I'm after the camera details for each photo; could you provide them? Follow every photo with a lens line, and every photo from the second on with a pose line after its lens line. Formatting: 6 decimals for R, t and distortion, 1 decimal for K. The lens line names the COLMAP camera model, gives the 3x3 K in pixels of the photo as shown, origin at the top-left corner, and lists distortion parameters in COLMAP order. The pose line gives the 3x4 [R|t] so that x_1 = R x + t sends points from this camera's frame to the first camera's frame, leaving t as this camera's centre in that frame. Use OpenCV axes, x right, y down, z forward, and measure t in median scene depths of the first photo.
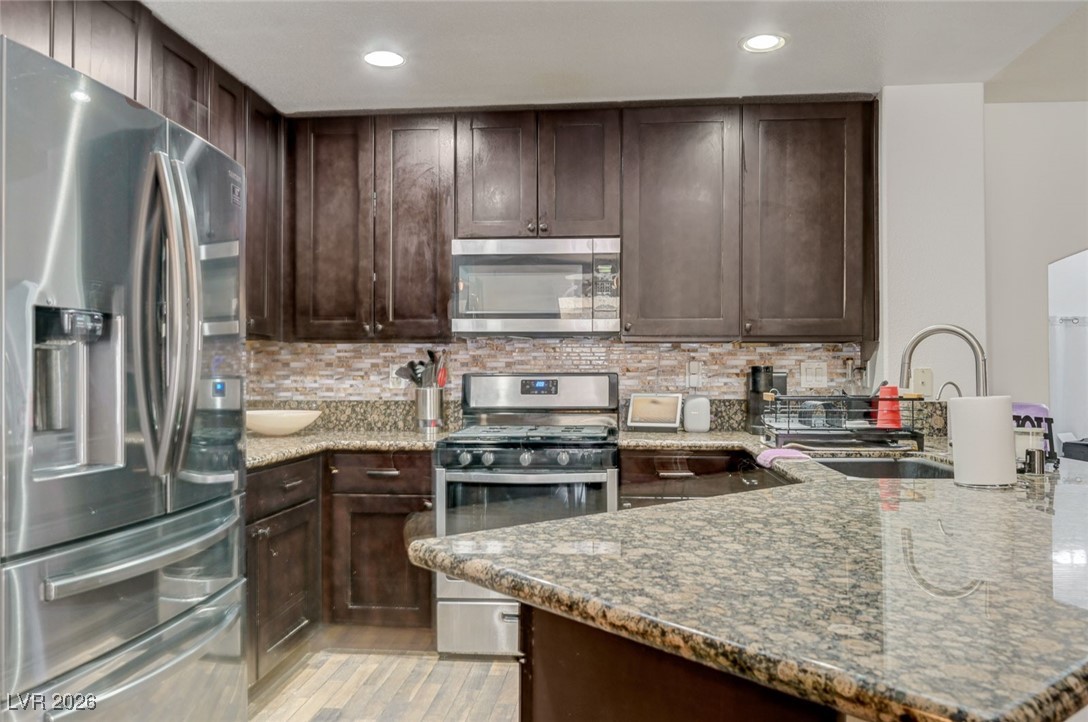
lens RADIAL K [[779.4, 0, 544.7], [0, 779.4, 367.9], [0, 0, 1]] dist [0.000505, -0.004169]
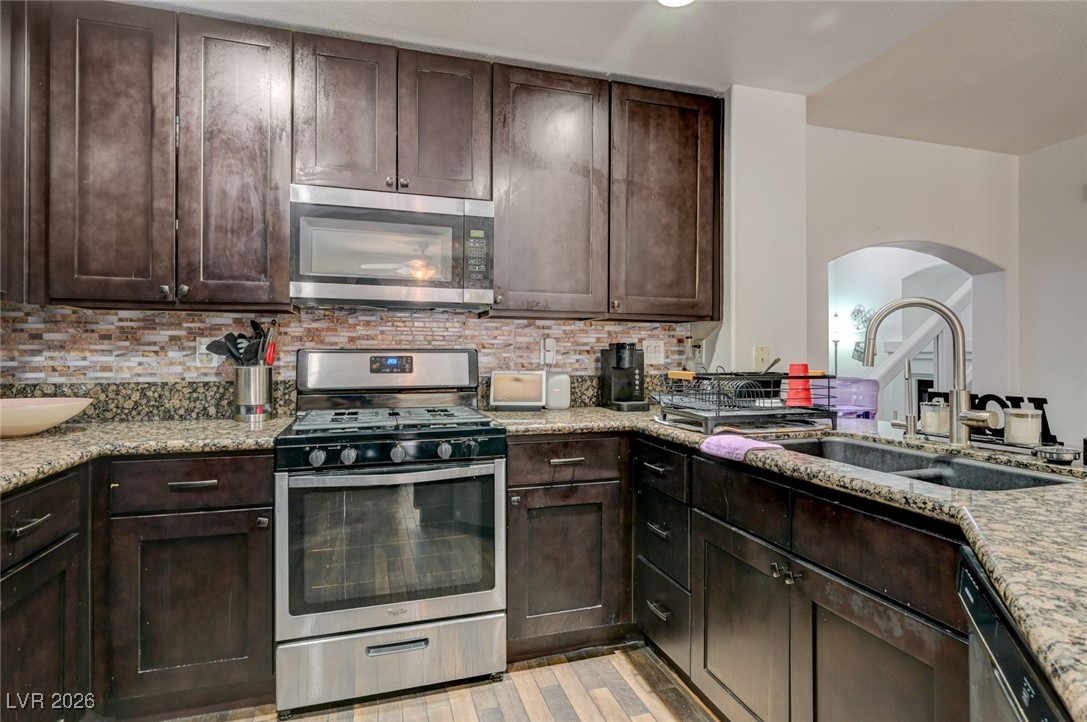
lens RADIAL K [[555.5, 0, 542.3], [0, 555.5, 353.5], [0, 0, 1]] dist [-0.005896, 0.000874]
pose [[0.924254, 0.002495, 0.381770, -0.093090], [-0.006765, 0.999929, 0.009842, 0.004466], [-0.381718, -0.011679, 0.924205, 0.353206]]
